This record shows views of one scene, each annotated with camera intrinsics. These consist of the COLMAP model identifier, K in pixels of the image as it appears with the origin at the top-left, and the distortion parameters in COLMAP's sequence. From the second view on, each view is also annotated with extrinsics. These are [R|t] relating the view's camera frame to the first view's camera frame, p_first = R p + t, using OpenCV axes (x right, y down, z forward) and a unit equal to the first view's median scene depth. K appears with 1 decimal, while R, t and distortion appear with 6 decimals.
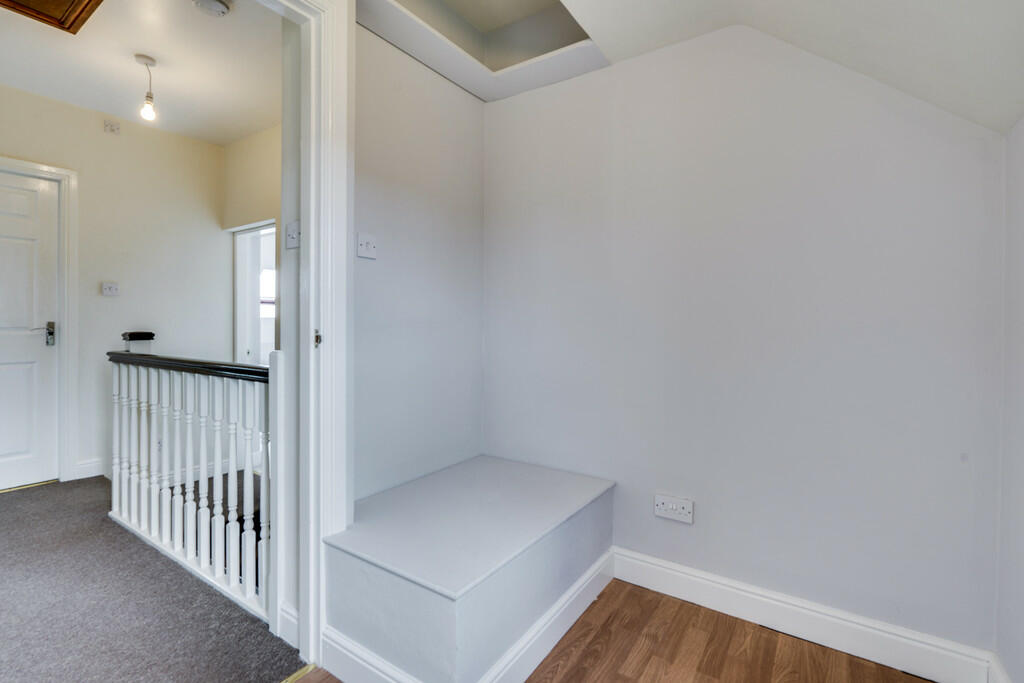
lens RADIAL K [[472.1, 0, 511.8], [0, 472.1, 327.9], [0, 0, 1]] dist [-0.000727, 0.000093]
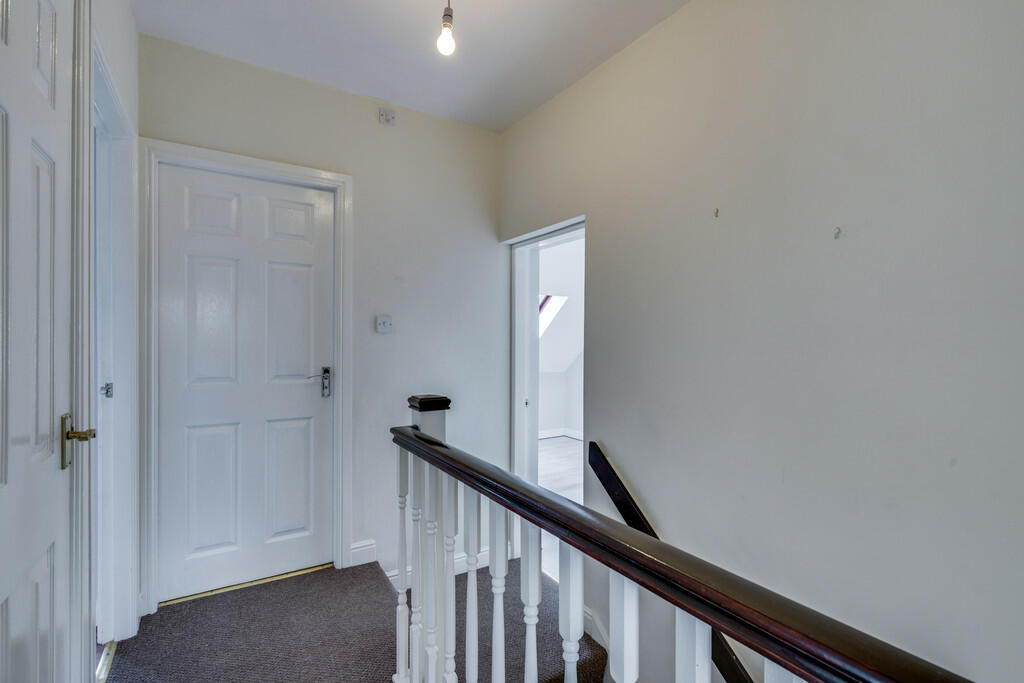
lens RADIAL K [[477.1, 0, 515.5], [0, 477.1, 351.2], [0, 0, 1]] dist [-0.002595, 0.000110]
pose [[0.919313, 0.008803, -0.393428, -0.358239], [-0.005251, 0.999935, 0.010103, -0.049400], [0.393492, -0.007222, 0.919300, 0.376583]]
